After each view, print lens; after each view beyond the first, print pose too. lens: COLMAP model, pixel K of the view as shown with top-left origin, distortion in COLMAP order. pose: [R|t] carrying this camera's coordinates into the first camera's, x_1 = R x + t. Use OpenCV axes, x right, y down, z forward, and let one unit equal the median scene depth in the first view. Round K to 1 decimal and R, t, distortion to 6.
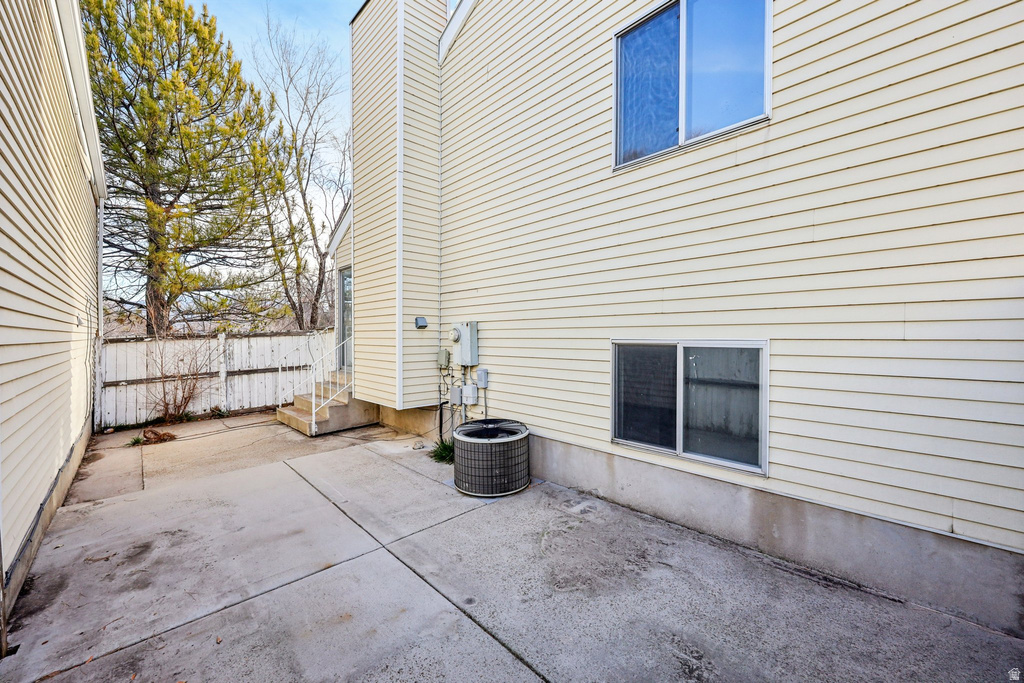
lens RADIAL K [[411.6, 0, 505.2], [0, 411.6, 344.7], [0, 0, 1]] dist [0.000452, 0.000289]
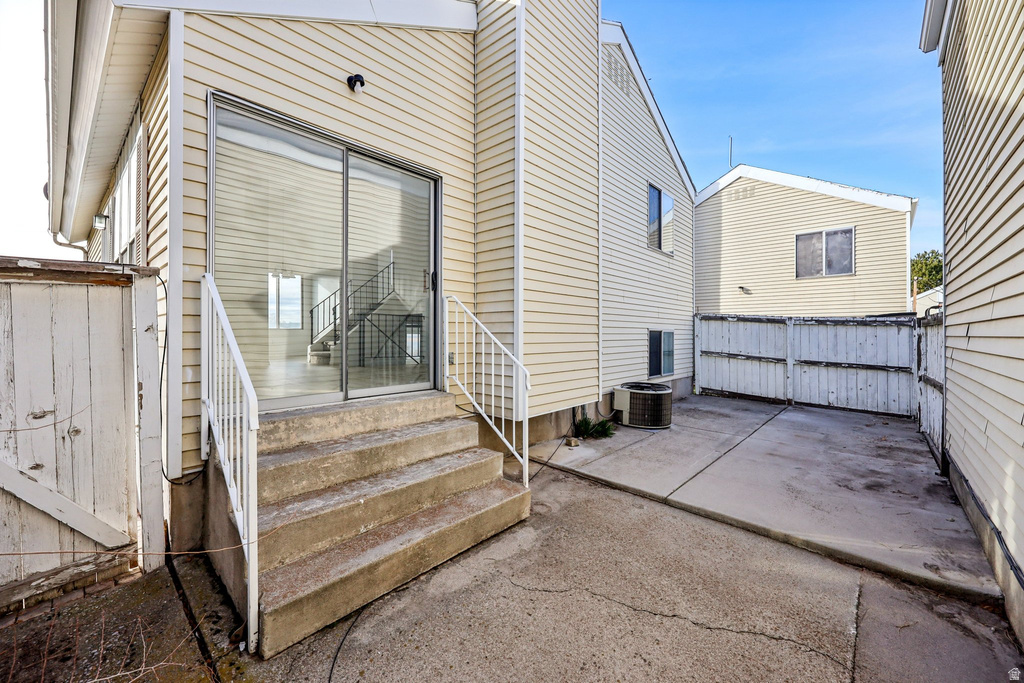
lens RADIAL K [[411.6, 0, 517.4], [0, 411.6, 337.0], [0, 0, 1]] dist [0.000452, 0.000289]
pose [[-0.115180, -0.003754, 0.993338, -1.734762], [0.016826, 0.999842, 0.005729, 0.004291], [-0.993202, 0.017374, -0.115099, 1.915980]]
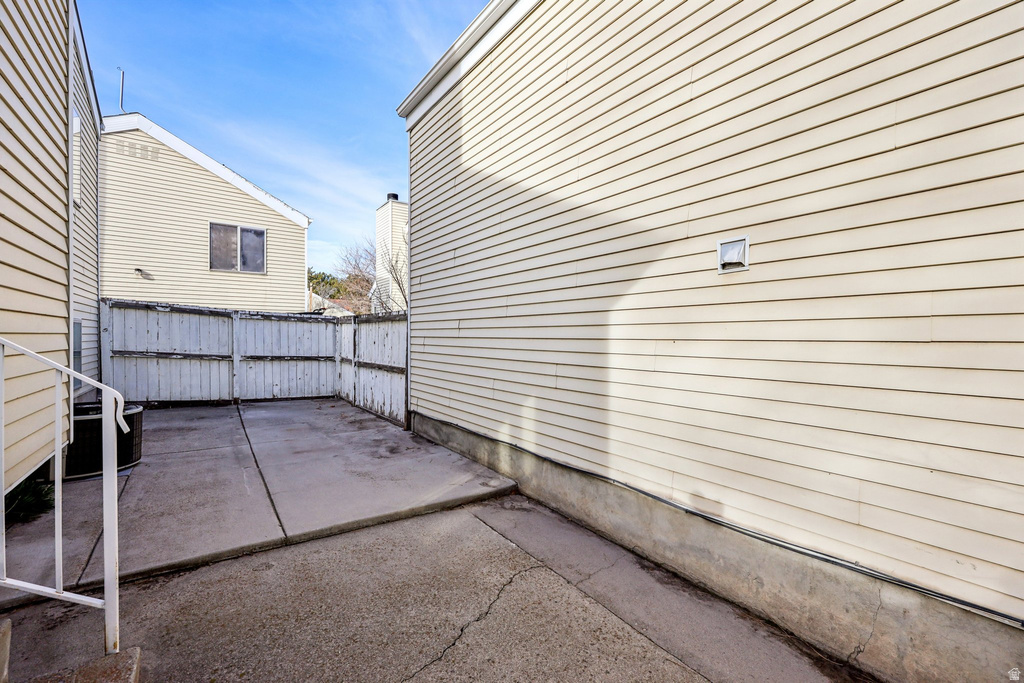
lens RADIAL K [[411.6, 0, 512.4], [0, 411.6, 341.4], [0, 0, 1]] dist [0.000452, 0.000289]
pose [[-0.996218, -0.002844, 0.086848, -1.261875], [0.000117, 0.999420, 0.034060, 0.020546], [-0.086894, 0.033941, -0.995639, 2.156625]]
